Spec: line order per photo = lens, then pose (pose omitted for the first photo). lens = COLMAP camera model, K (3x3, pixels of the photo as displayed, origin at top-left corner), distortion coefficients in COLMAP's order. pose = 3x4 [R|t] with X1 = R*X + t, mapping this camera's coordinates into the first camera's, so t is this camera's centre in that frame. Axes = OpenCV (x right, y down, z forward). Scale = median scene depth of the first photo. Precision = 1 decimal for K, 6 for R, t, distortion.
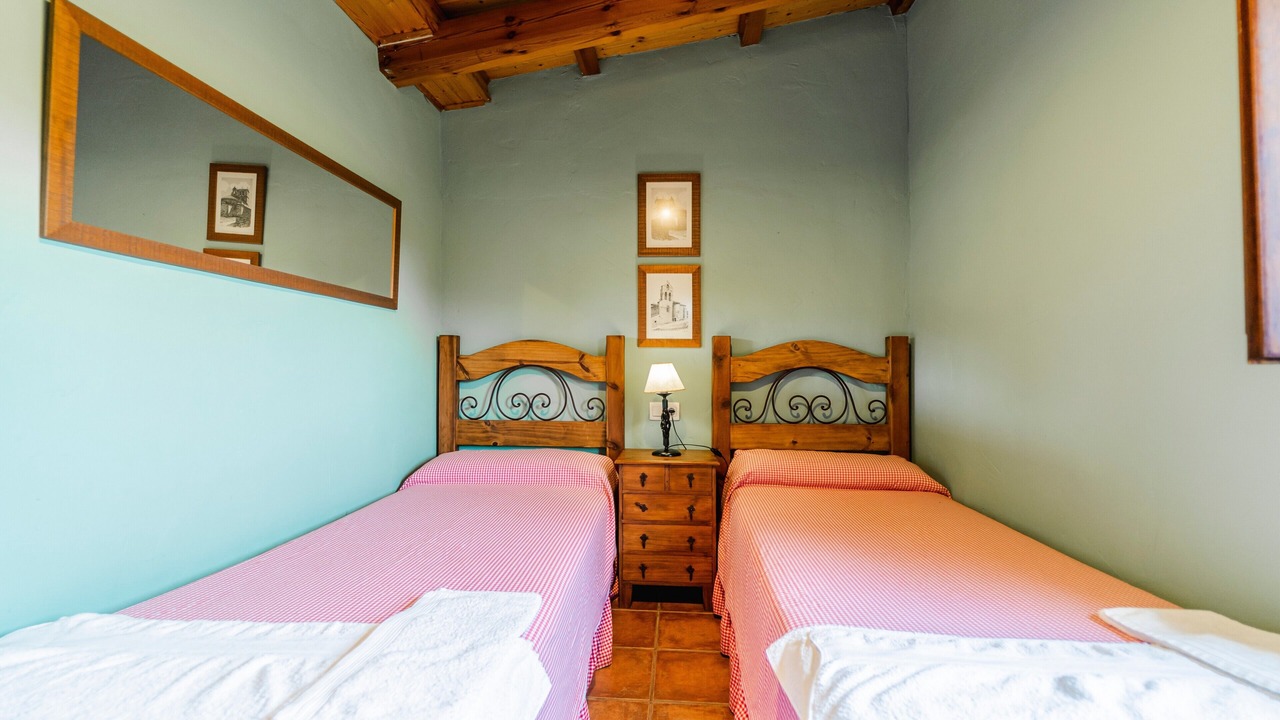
lens RADIAL K [[531.1, 0, 640.0], [0, 531.1, 360.0], [0, 0, 1]] dist [0.000626, 0.000075]
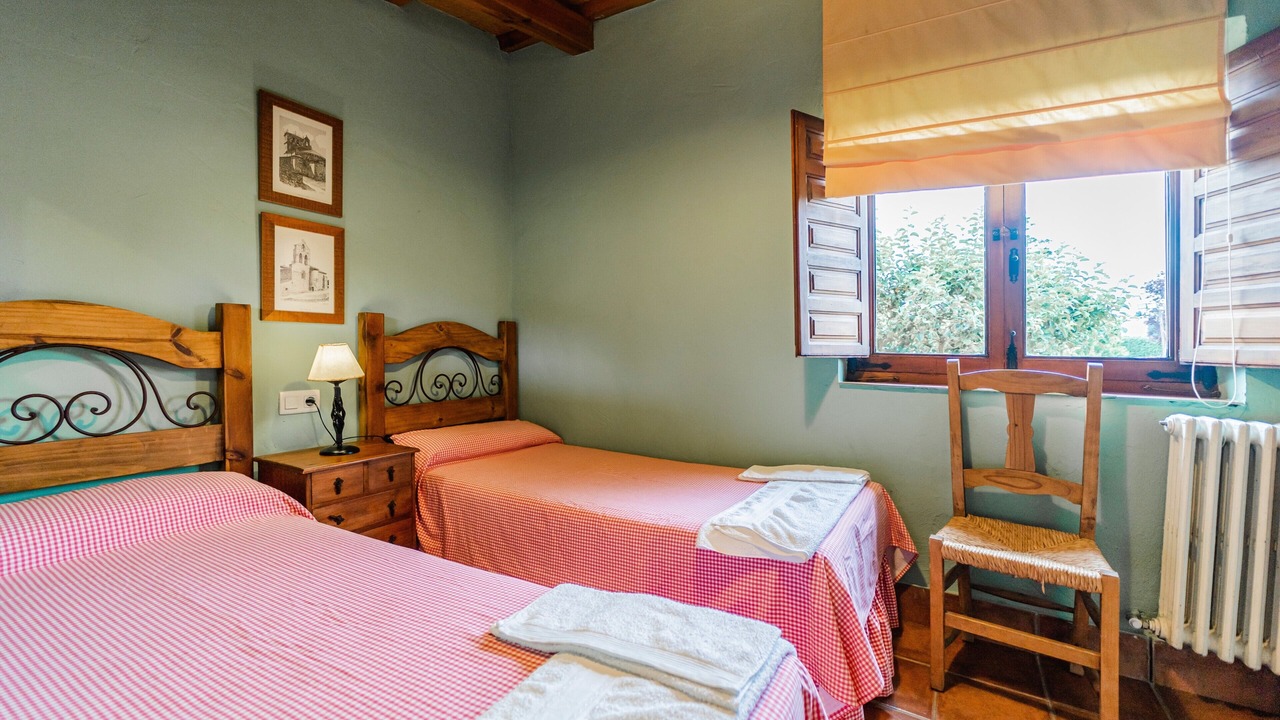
lens RADIAL K [[535.1, 0, 648.9], [0, 535.1, 332.9], [0, 0, 1]] dist [0.000780, 0.000128]
pose [[0.442799, 0.019385, 0.896411, -0.456188], [-0.029728, 0.999534, -0.006930, -0.018481], [-0.896128, -0.023580, 0.443169, 0.172161]]
